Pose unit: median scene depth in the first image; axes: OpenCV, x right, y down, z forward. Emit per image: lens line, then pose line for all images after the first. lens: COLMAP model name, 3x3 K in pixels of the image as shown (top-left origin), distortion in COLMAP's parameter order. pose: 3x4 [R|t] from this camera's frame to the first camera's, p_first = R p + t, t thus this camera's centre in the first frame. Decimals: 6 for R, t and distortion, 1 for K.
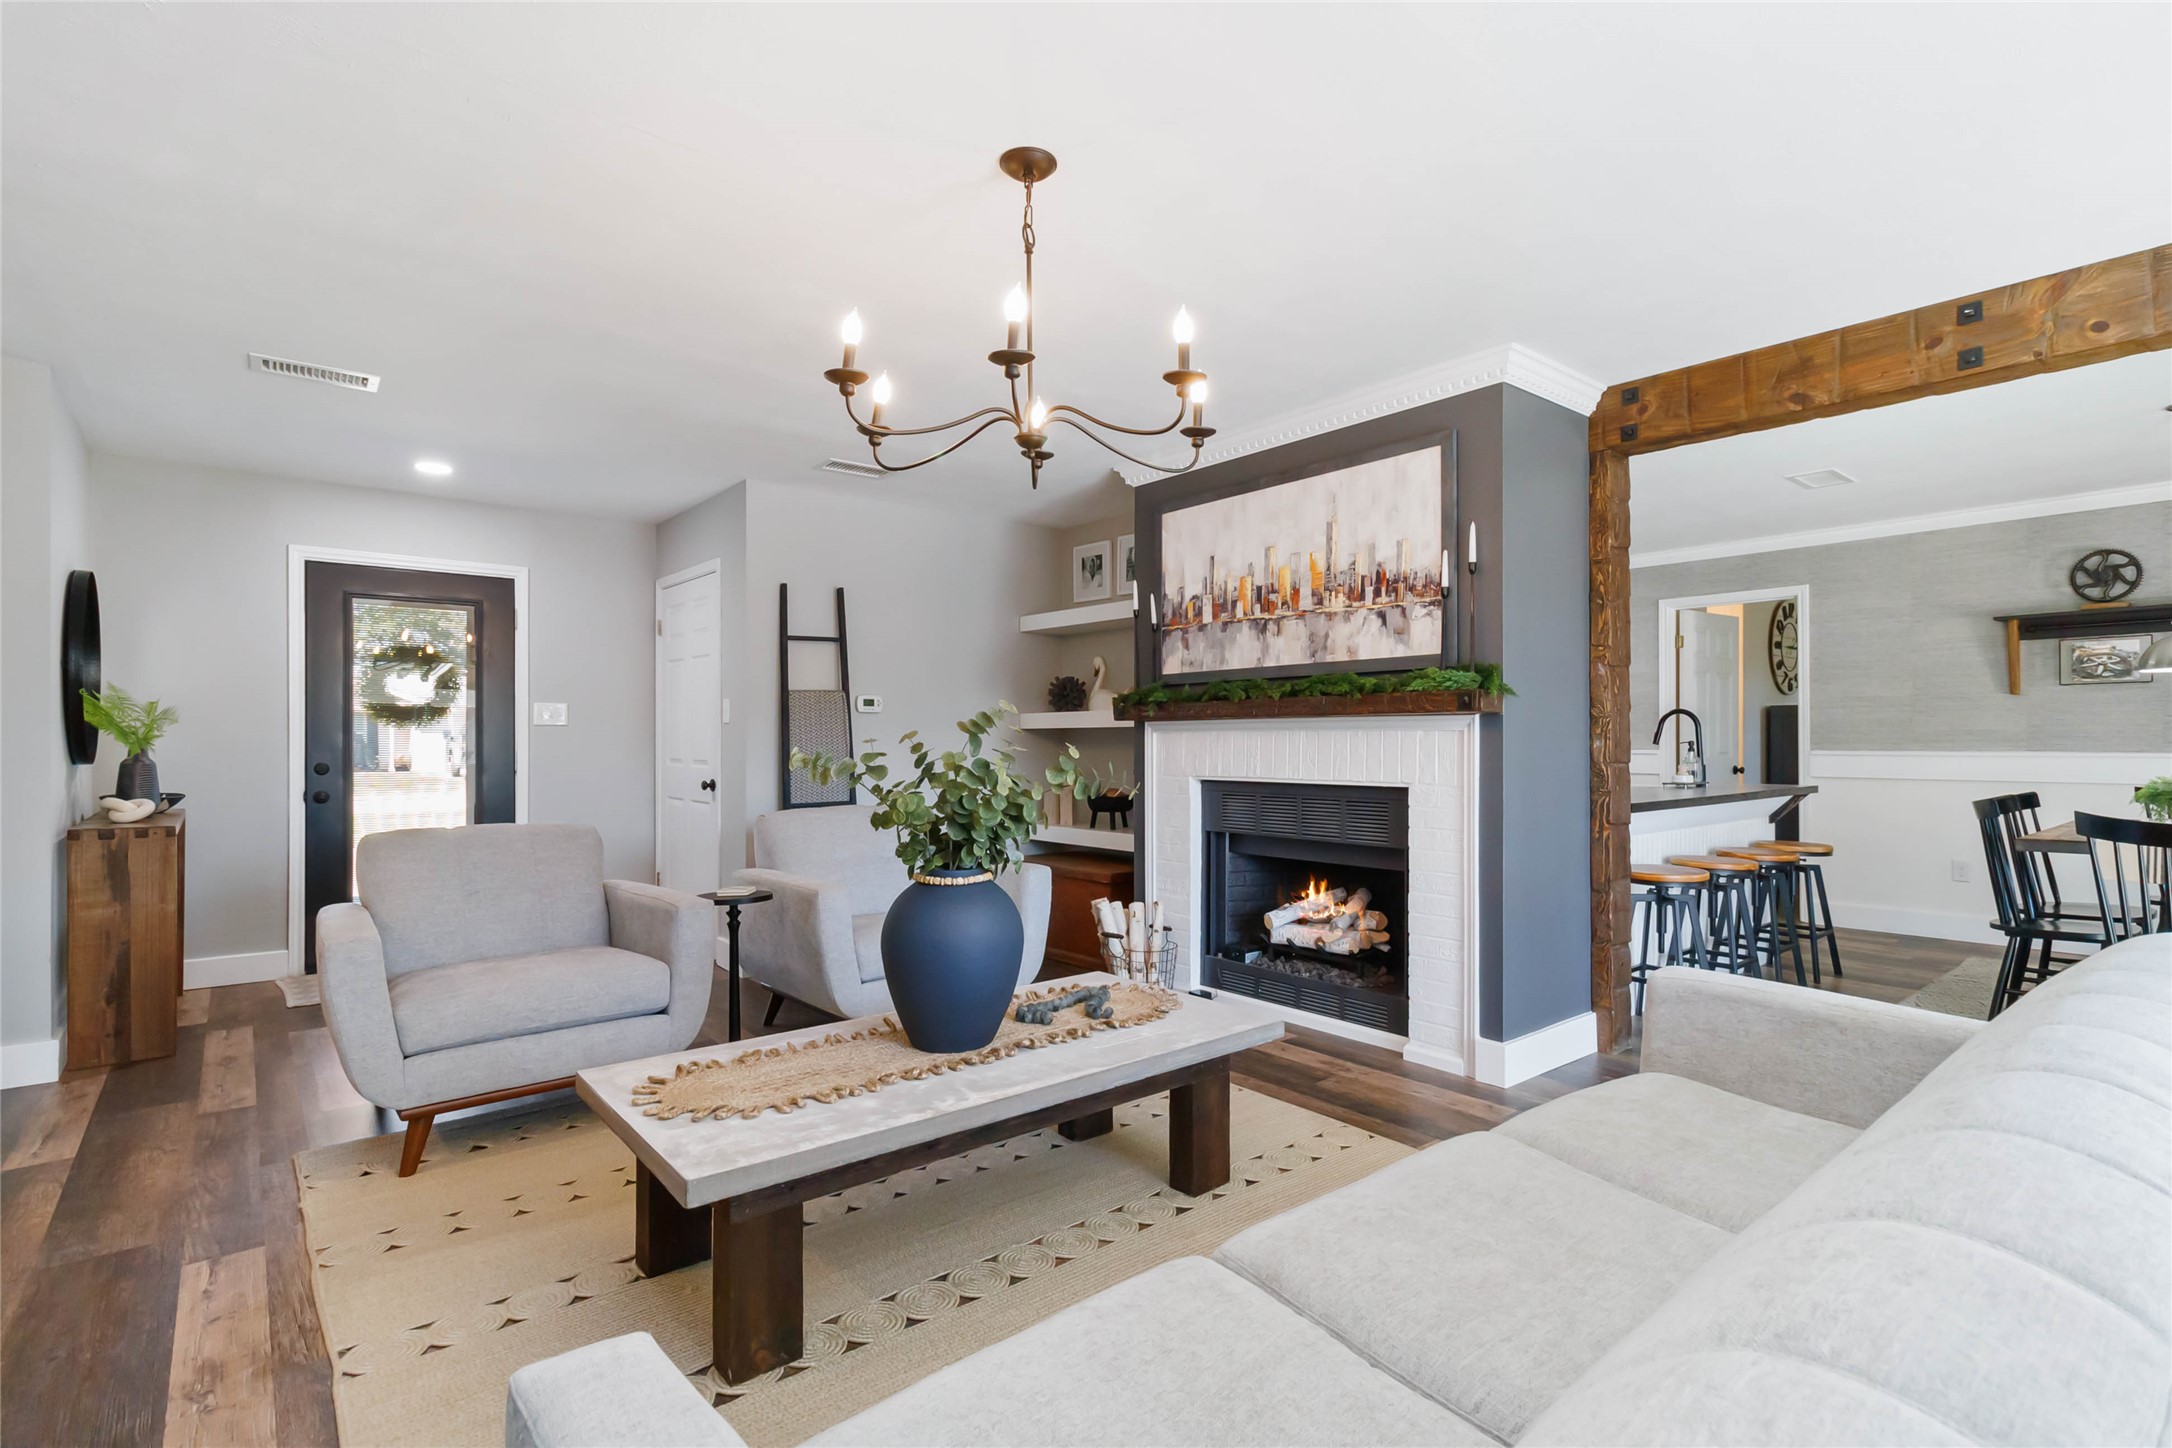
lens RADIAL K [[1035.7, 0, 1113.6], [0, 1035.7, 737.8], [0, 0, 1]] dist [0.003630, 0.000146]
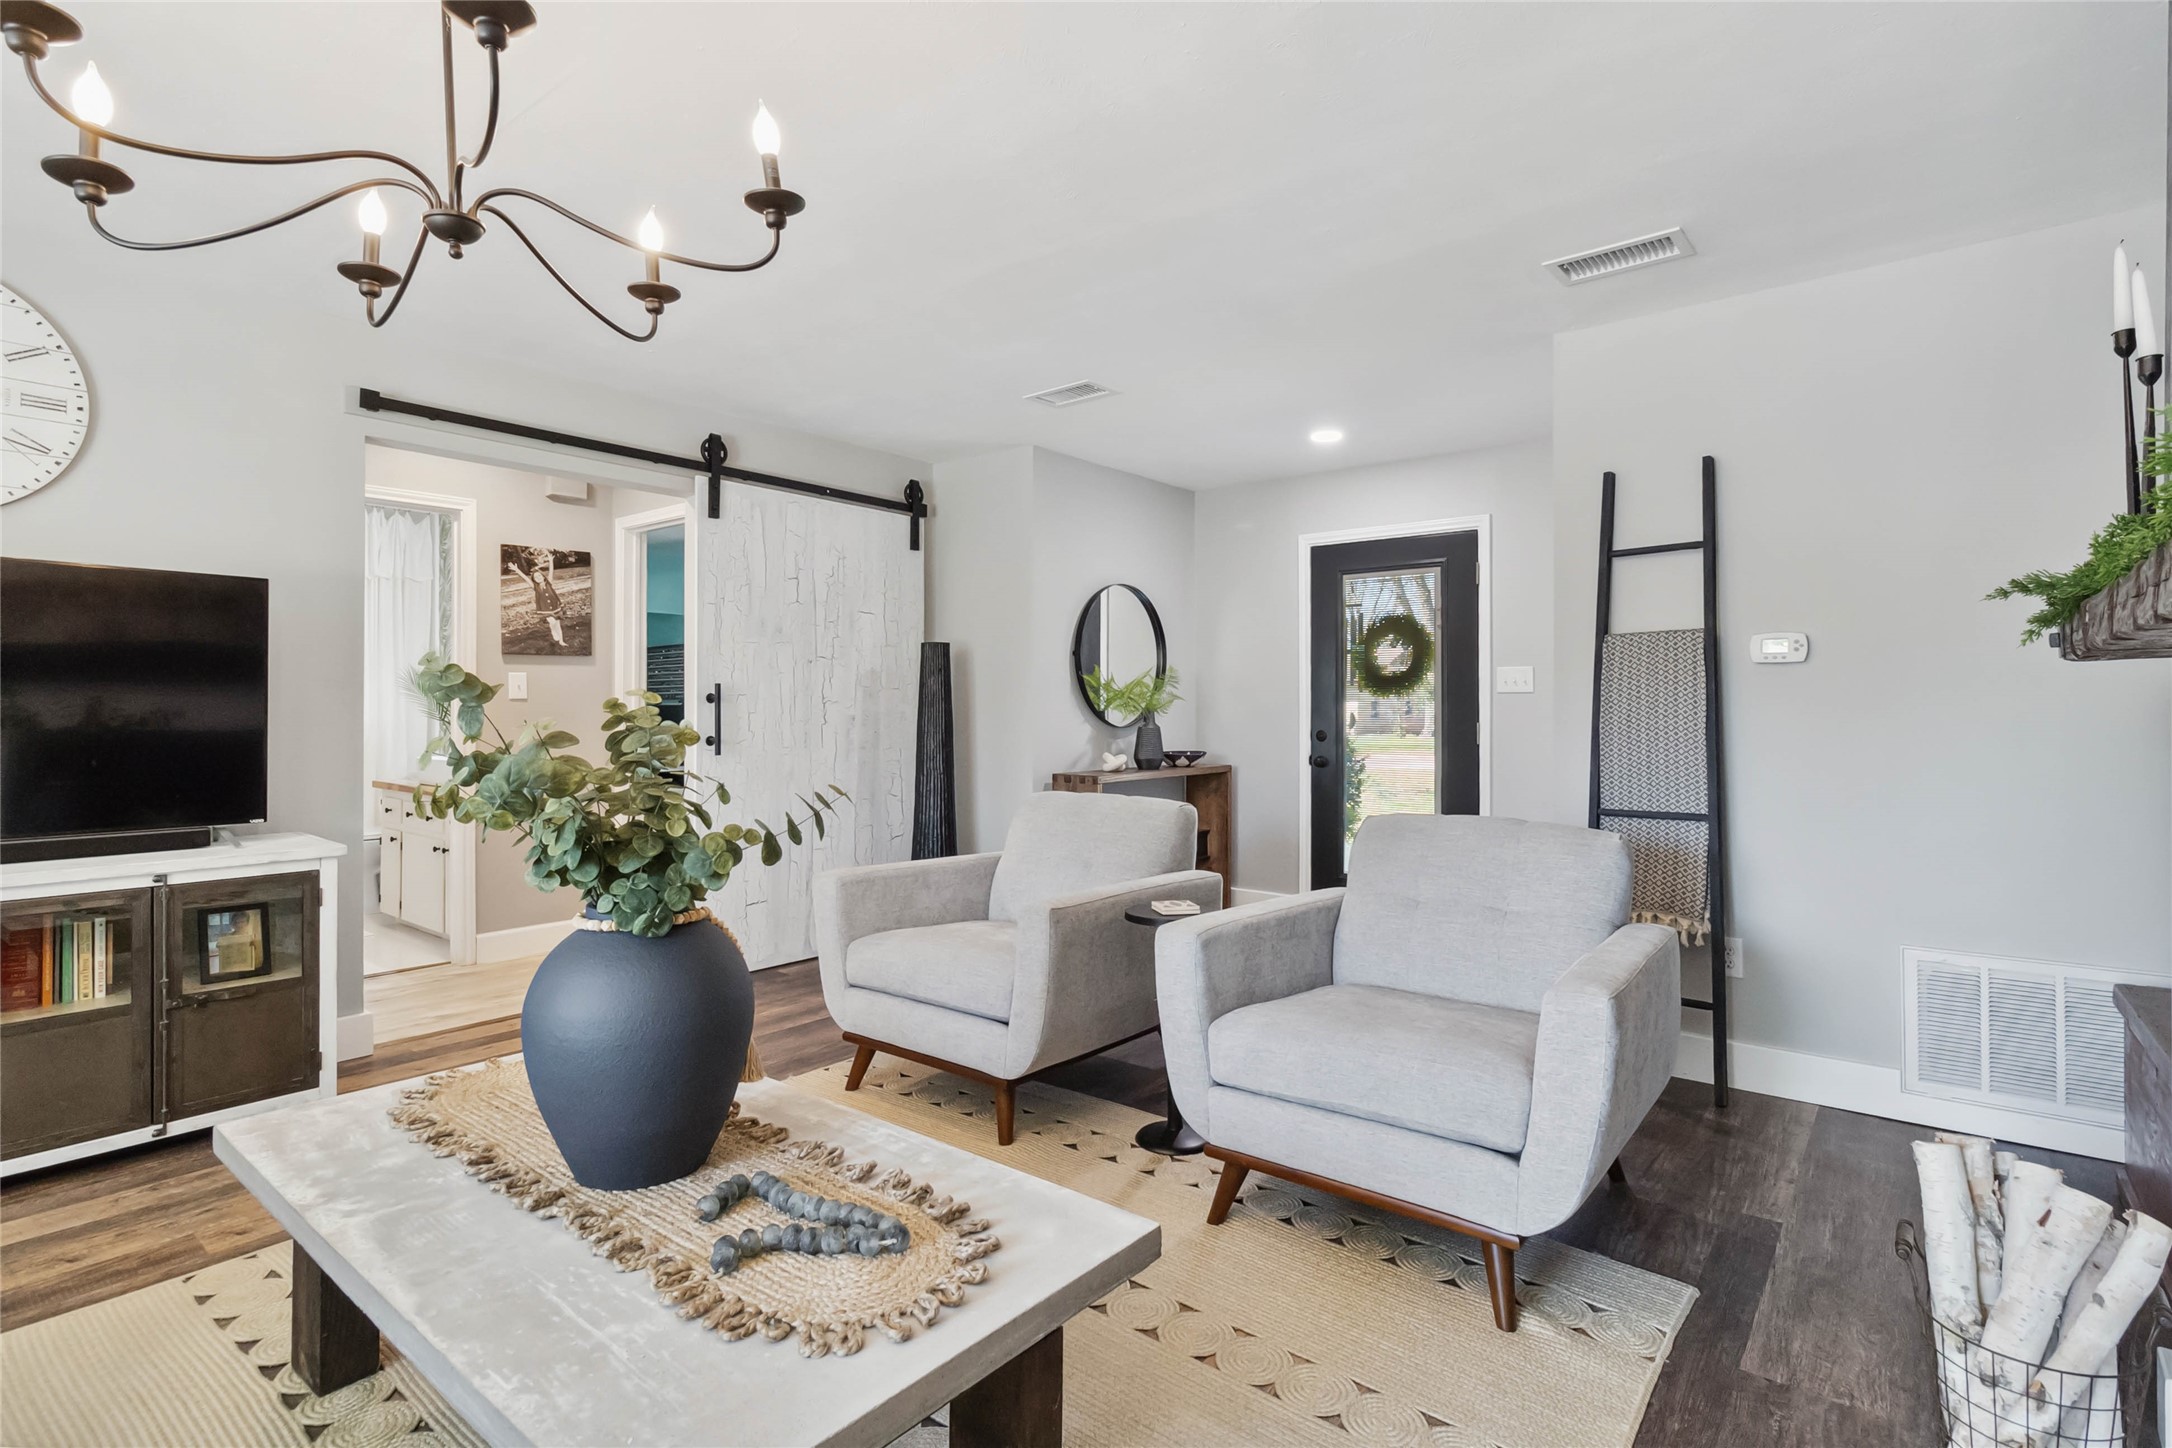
lens RADIAL K [[1043.8, 0, 1098.6], [0, 1043.8, 709.1], [0, 0, 1]] dist [0.003247, 0.000136]
pose [[0.190258, 0.002680, -0.981731, 0.335327], [-0.000306, 0.999996, 0.002670, -0.000916], [0.981734, -0.000208, 0.190258, 0.697288]]
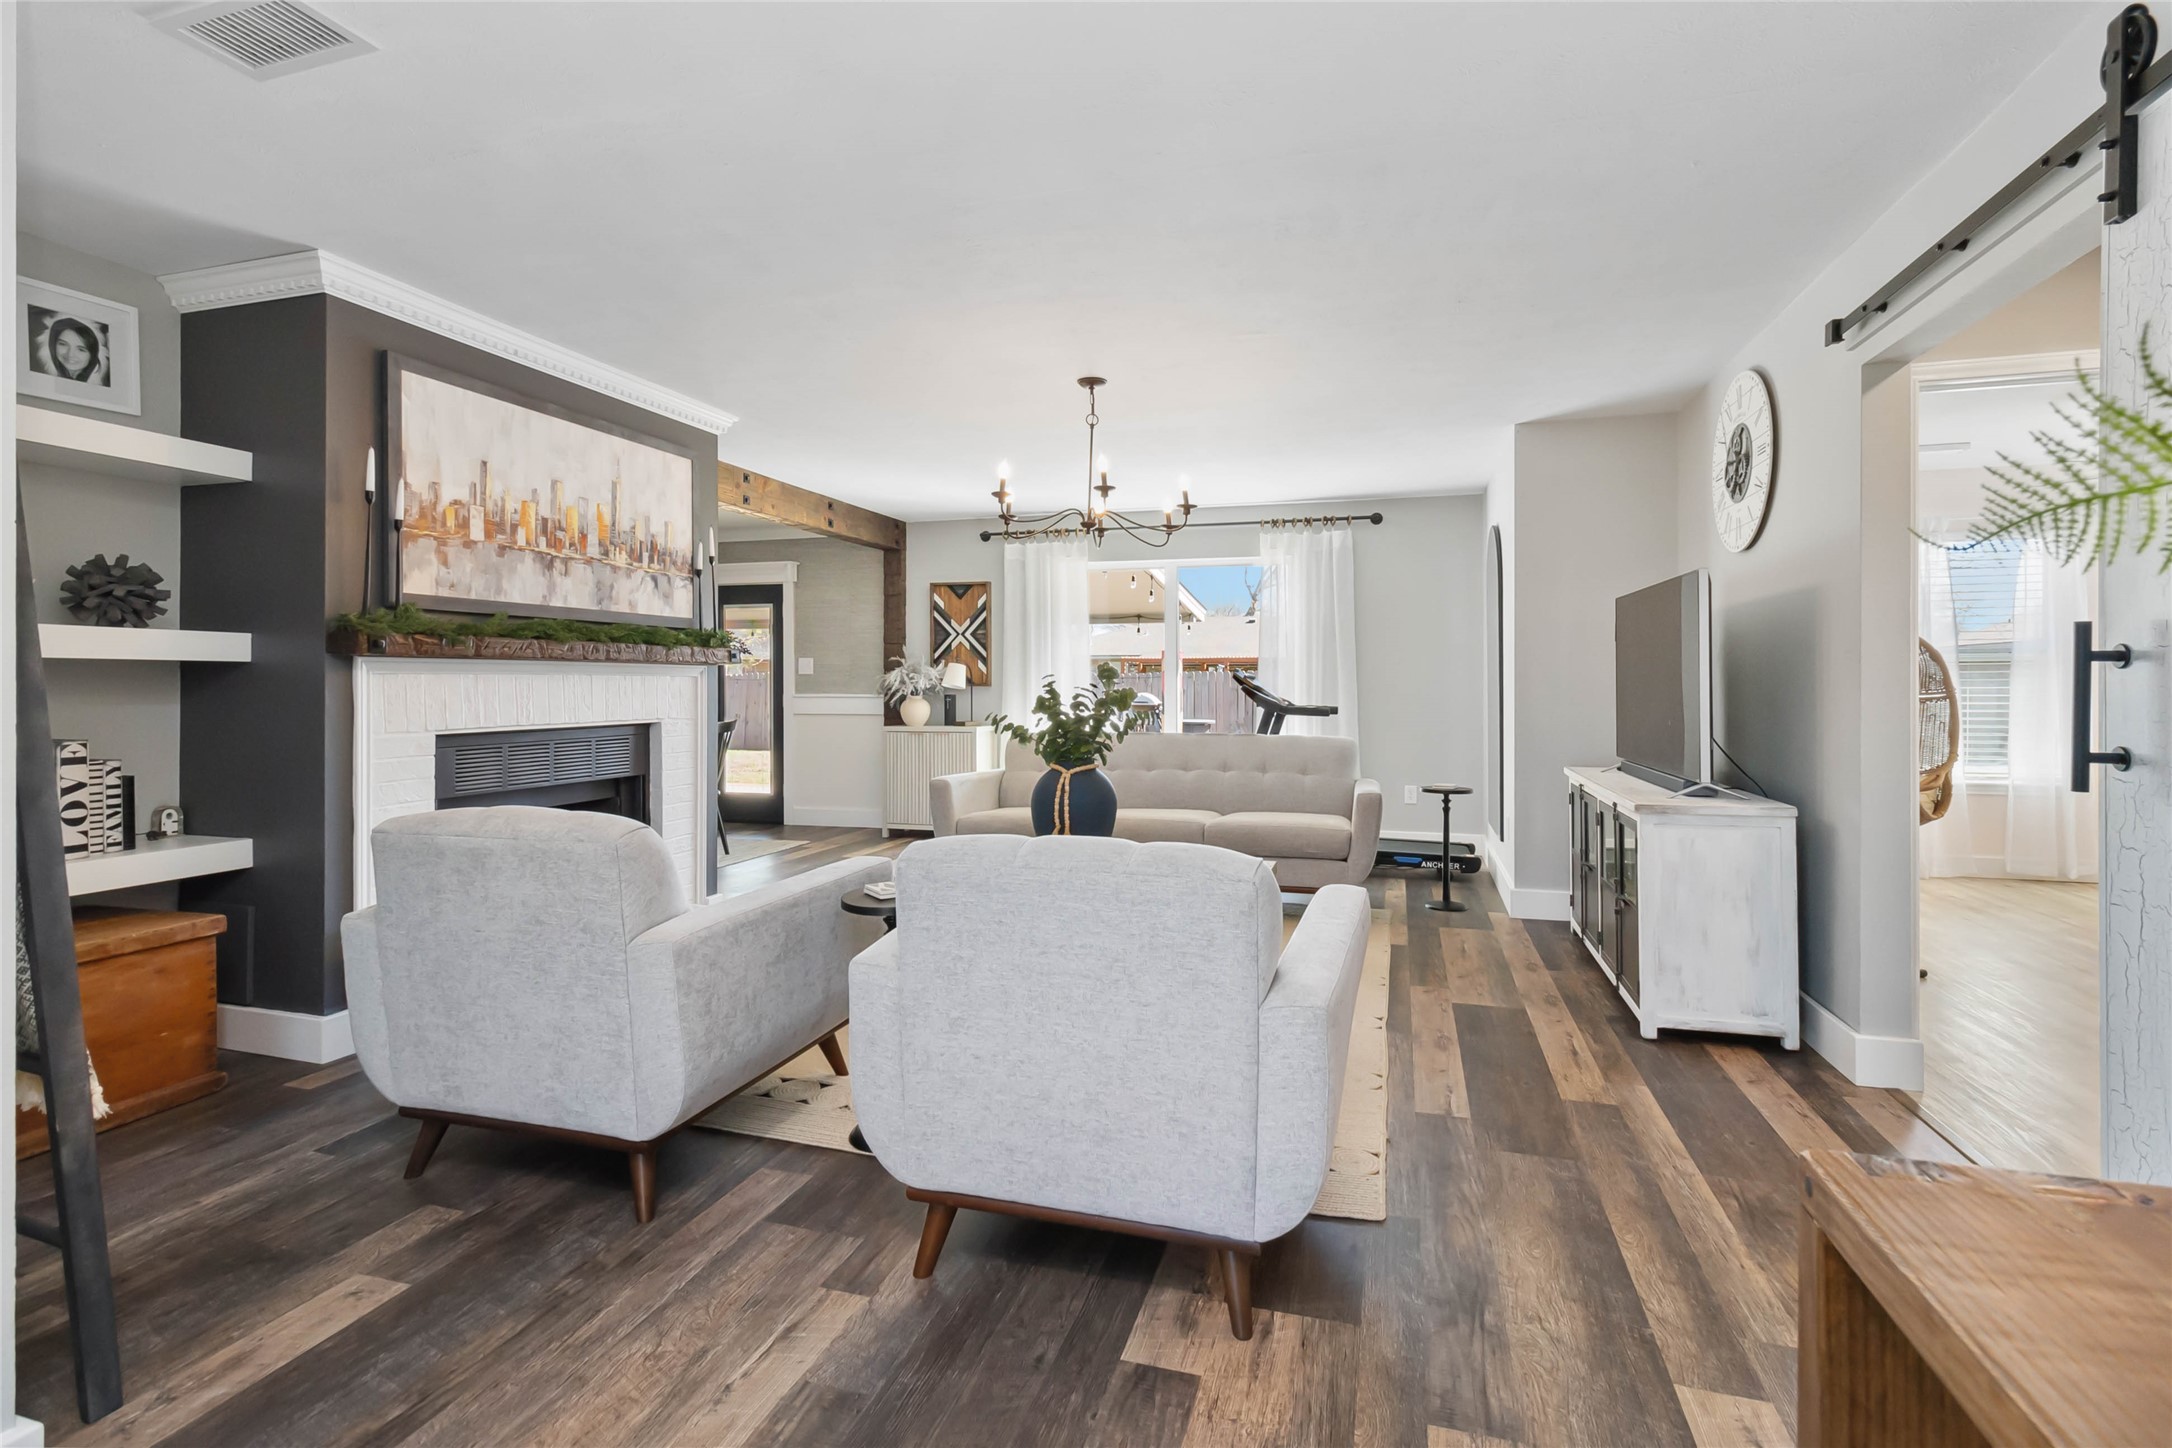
lens RADIAL K [[1022.9, 0, 1083.8], [0, 1022.9, 684.2], [0, 0, 1]] dist [-0.002619, -0.000165]
pose [[-0.537556, 0.001953, 0.843226, -0.914659], [-0.000685, 0.999996, -0.002753, 0.004910], [-0.843227, -0.002058, -0.537553, 1.114303]]
